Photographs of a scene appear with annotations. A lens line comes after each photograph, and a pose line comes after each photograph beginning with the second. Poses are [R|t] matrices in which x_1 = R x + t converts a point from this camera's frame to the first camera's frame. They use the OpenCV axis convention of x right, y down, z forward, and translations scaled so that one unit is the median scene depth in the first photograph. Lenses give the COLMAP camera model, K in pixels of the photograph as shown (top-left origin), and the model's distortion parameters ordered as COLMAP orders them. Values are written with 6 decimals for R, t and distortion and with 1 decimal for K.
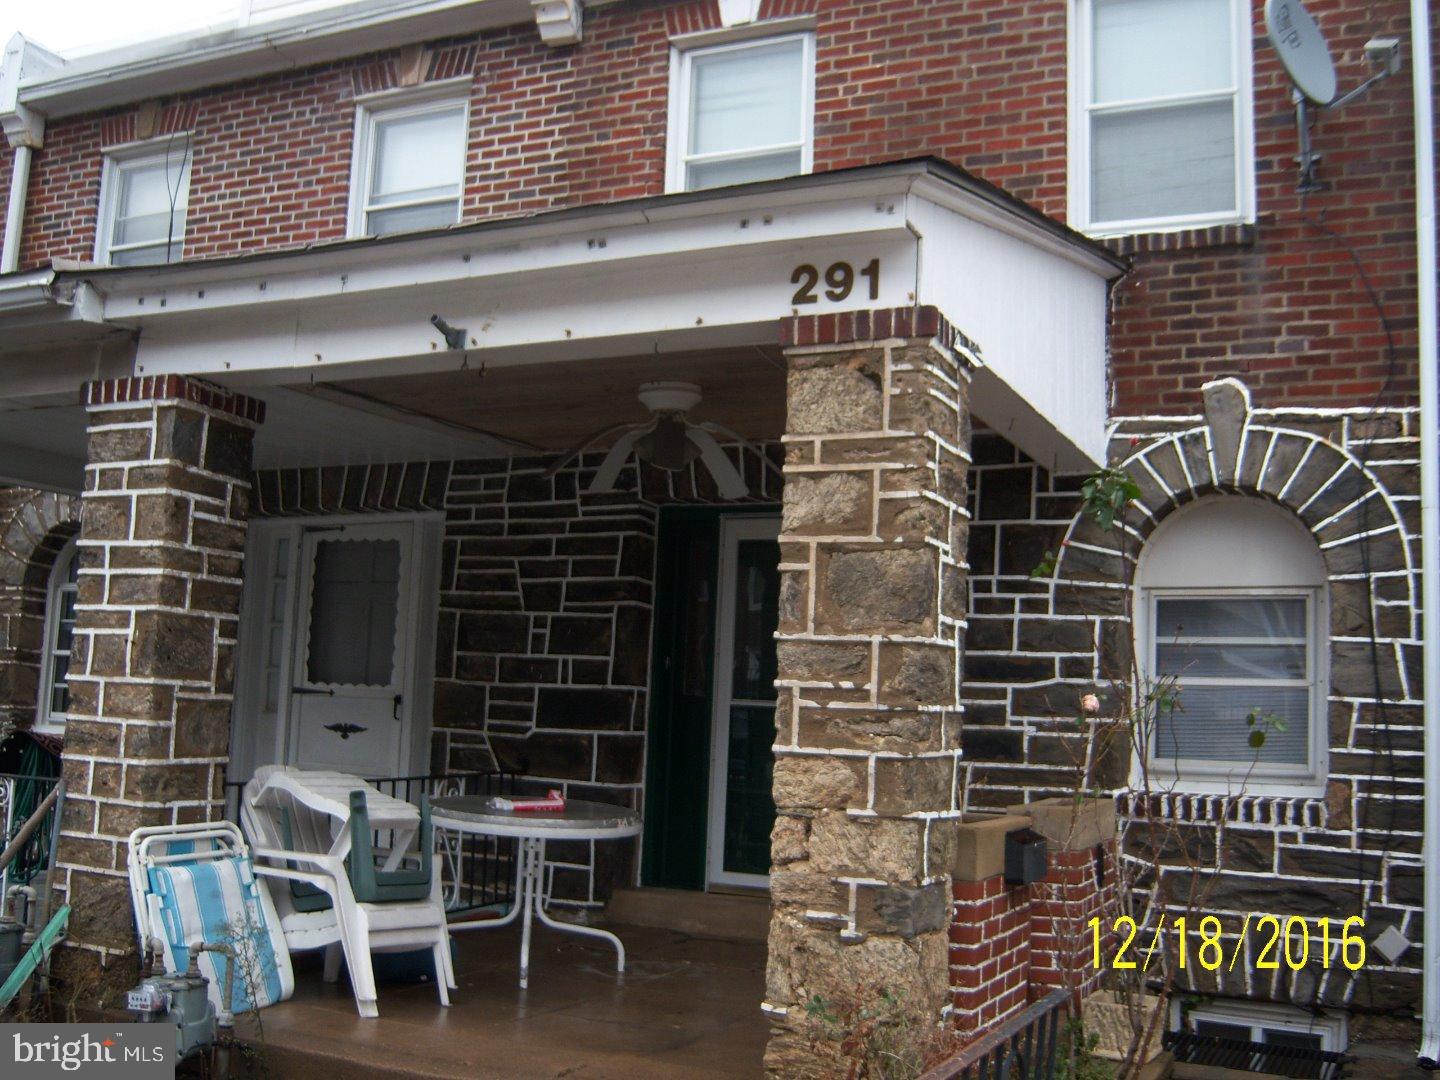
lens RADIAL K [[1514.8, 0, 721.5], [0, 1514.8, 540.2], [0, 0, 1]] dist [-0.100995, 0.000000]
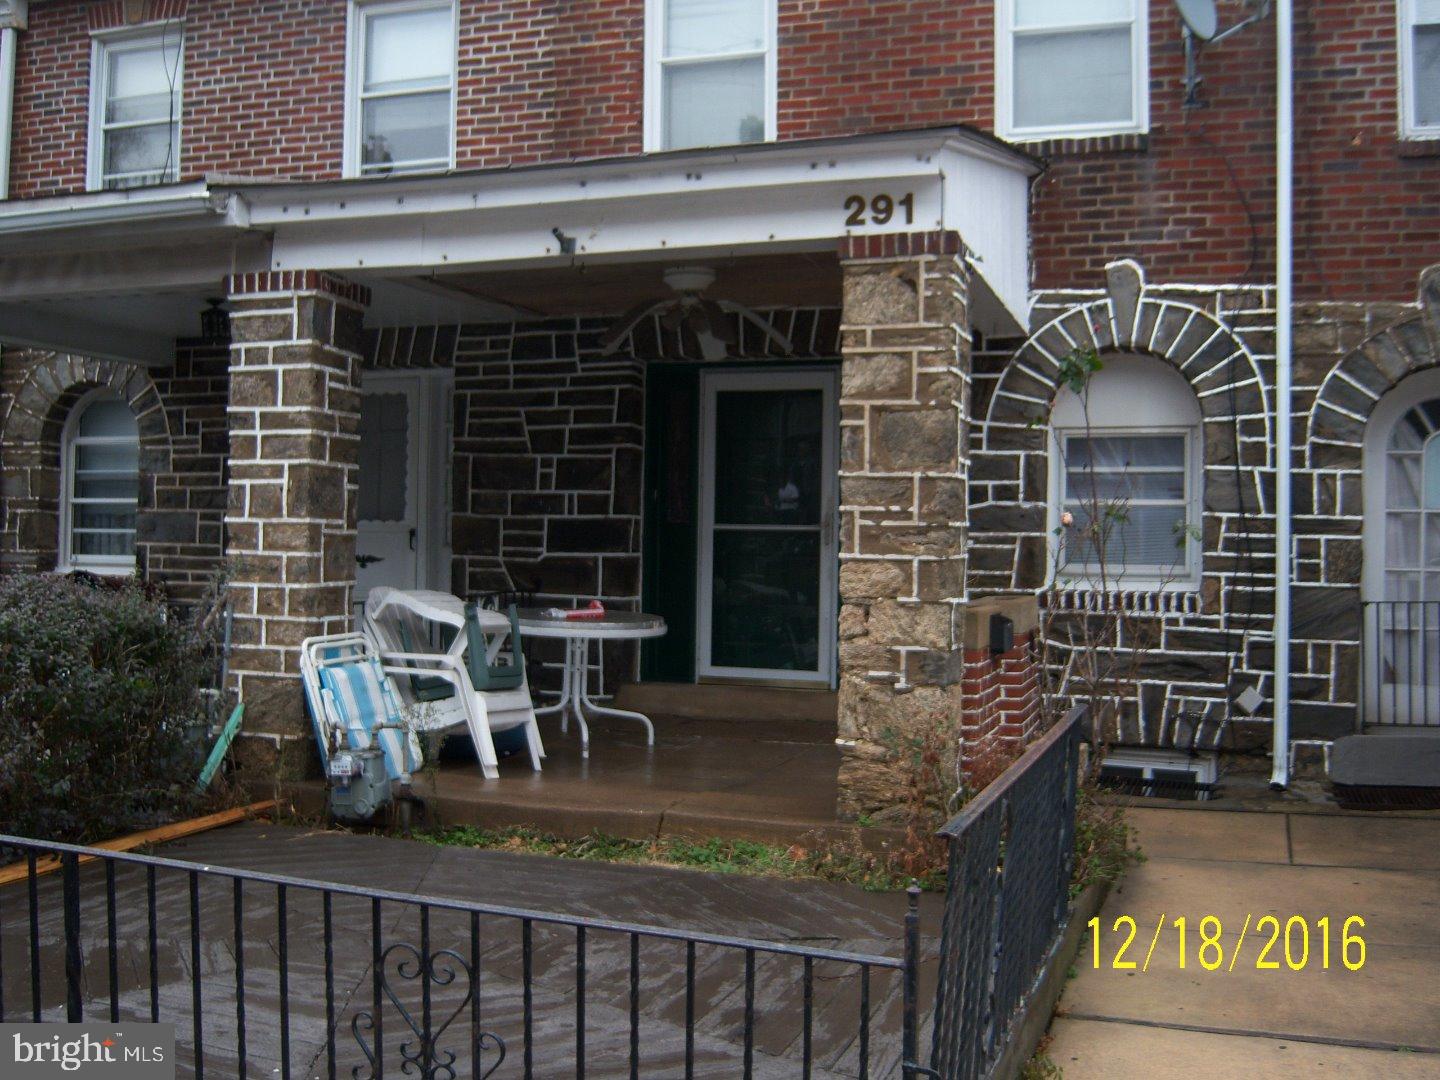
lens RADIAL K [[1514.8, 0, 719.9], [0, 1514.8, 533.7], [0, 0, 1]] dist [-0.100995, 0.000000]
pose [[0.992803, -0.024409, 0.117246, -0.161262], [0.011565, 0.993973, 0.109011, -0.022977], [-0.119200, -0.106870, 0.987102, -0.234505]]
